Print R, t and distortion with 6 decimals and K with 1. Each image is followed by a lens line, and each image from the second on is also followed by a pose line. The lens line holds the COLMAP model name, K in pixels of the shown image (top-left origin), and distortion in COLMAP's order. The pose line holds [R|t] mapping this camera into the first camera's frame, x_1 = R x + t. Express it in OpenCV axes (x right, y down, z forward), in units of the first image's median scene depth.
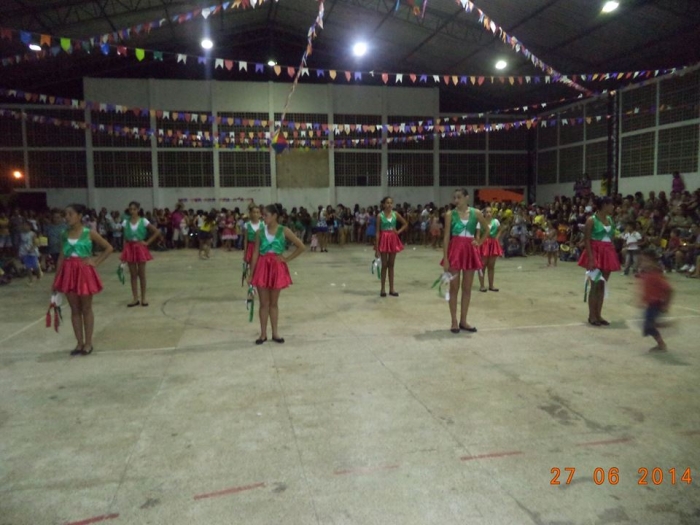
lens RADIAL K [[584.1, 0, 351.1], [0, 584.1, 264.8], [0, 0, 1]] dist [-0.021310, -0.018113]
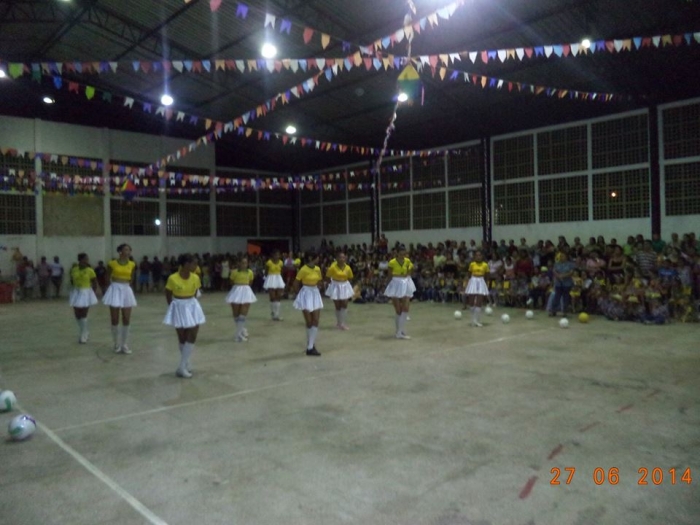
lens RADIAL K [[584.1, 0, 359.6], [0, 584.1, 258.2], [0, 0, 1]] dist [-0.021310, -0.018113]
pose [[0.840858, -0.004331, 0.541238, -0.230637], [0.057149, 0.995089, -0.080824, 0.001438], [-0.538230, 0.098893, 0.836976, 0.005083]]
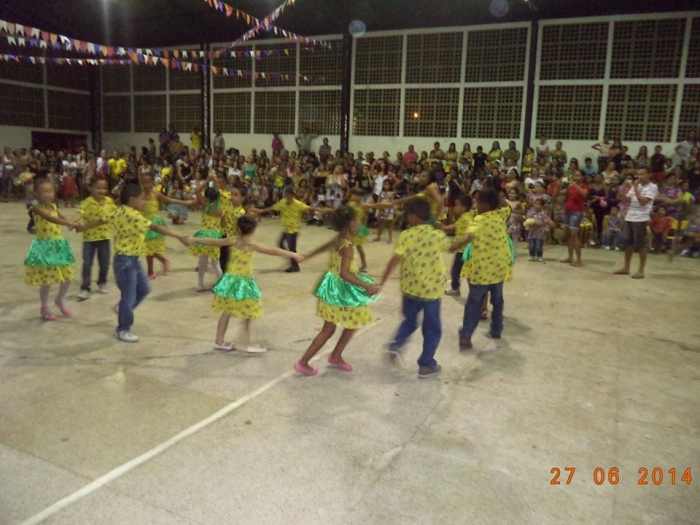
lens RADIAL K [[584.1, 0, 369.8], [0, 584.1, 250.8], [0, 0, 1]] dist [-0.021310, -0.018113]
pose [[0.573925, -0.080315, 0.814960, -0.226233], [0.030753, 0.996591, 0.076558, -0.014760], [-0.818330, -0.018876, 0.574438, 0.196156]]
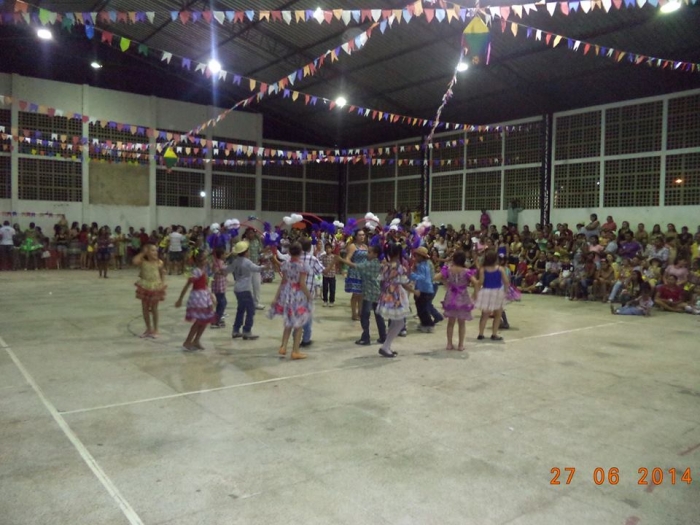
lens RADIAL K [[584.1, 0, 350.9], [0, 584.1, 263.0], [0, 0, 1]] dist [-0.021310, -0.018113]
pose [[0.886566, 0.008183, 0.462530, -0.210628], [0.012987, 0.999009, -0.042567, 0.000947], [-0.462420, 0.043745, 0.885581, 0.044493]]
